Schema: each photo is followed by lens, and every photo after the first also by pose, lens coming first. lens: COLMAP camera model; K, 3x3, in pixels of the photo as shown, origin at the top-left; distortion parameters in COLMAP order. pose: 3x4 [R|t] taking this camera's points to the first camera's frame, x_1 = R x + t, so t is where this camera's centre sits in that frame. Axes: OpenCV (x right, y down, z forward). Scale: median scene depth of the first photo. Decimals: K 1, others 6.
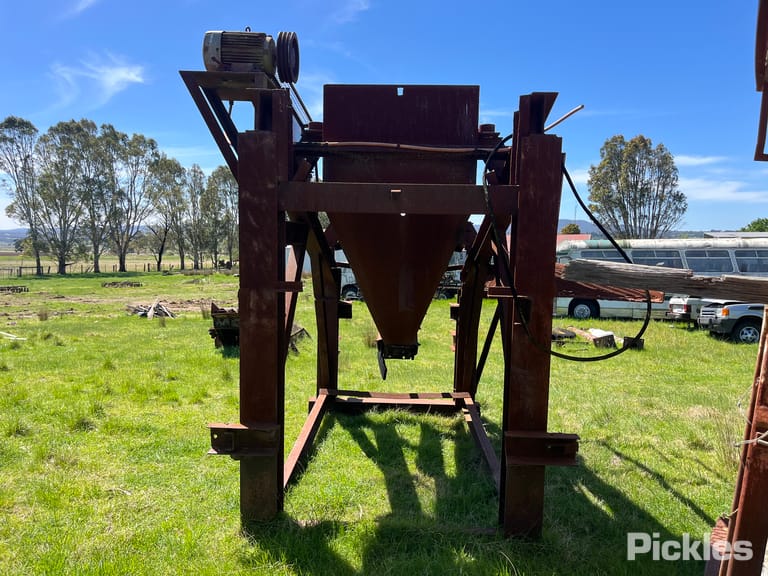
lens RADIAL K [[578.1, 0, 377.4], [0, 578.1, 290.9], [0, 0, 1]] dist [0.039337, -0.055989]
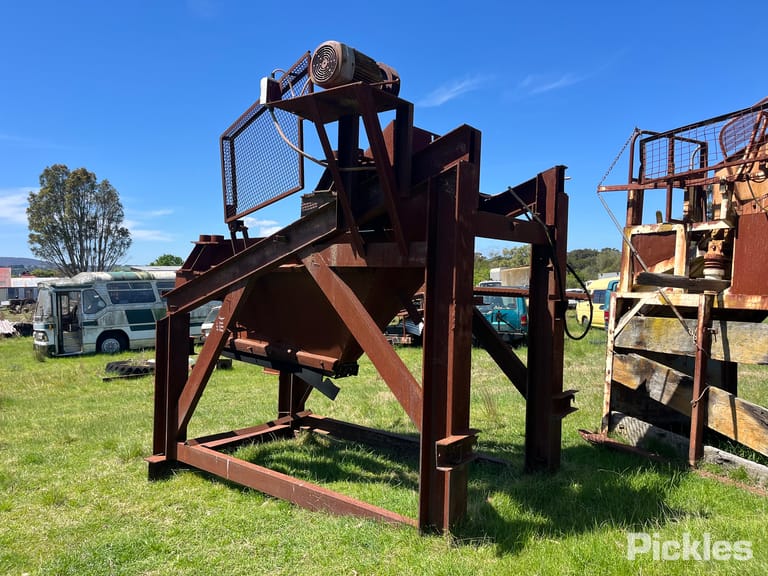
lens RADIAL K [[578.1, 0, 383.4], [0, 578.1, 282.8], [0, 0, 1]] dist [0.039337, -0.055989]
pose [[0.580458, -0.016209, 0.814129, -0.060781], [0.074876, 0.996629, -0.033542, -0.000925], [-0.810841, 0.080428, 0.579715, 0.025226]]
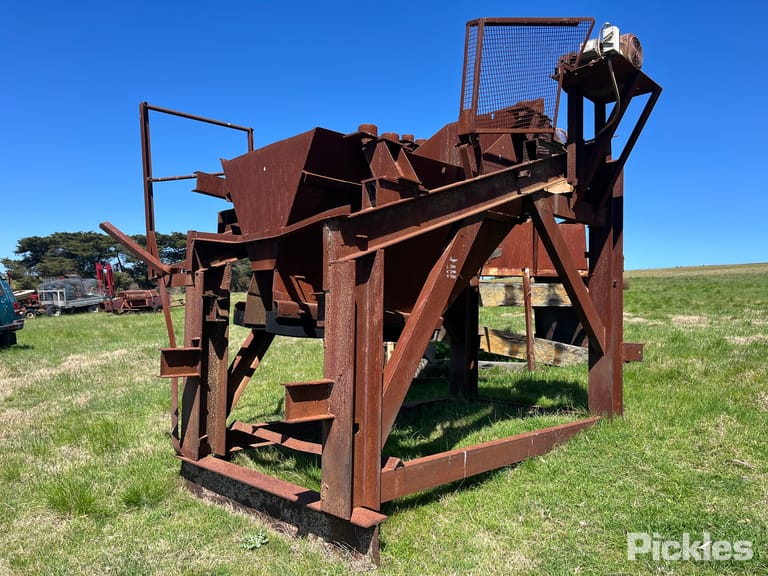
lens RADIAL K [[578.1, 0, 381.1], [0, 578.1, 290.7], [0, 0, 1]] dist [0.039337, -0.055989]
pose [[-0.741213, -0.001811, 0.671268, -0.042206], [0.041561, 0.997954, 0.048584, -0.000458], [-0.669982, 0.063910, -0.739621, 0.137739]]
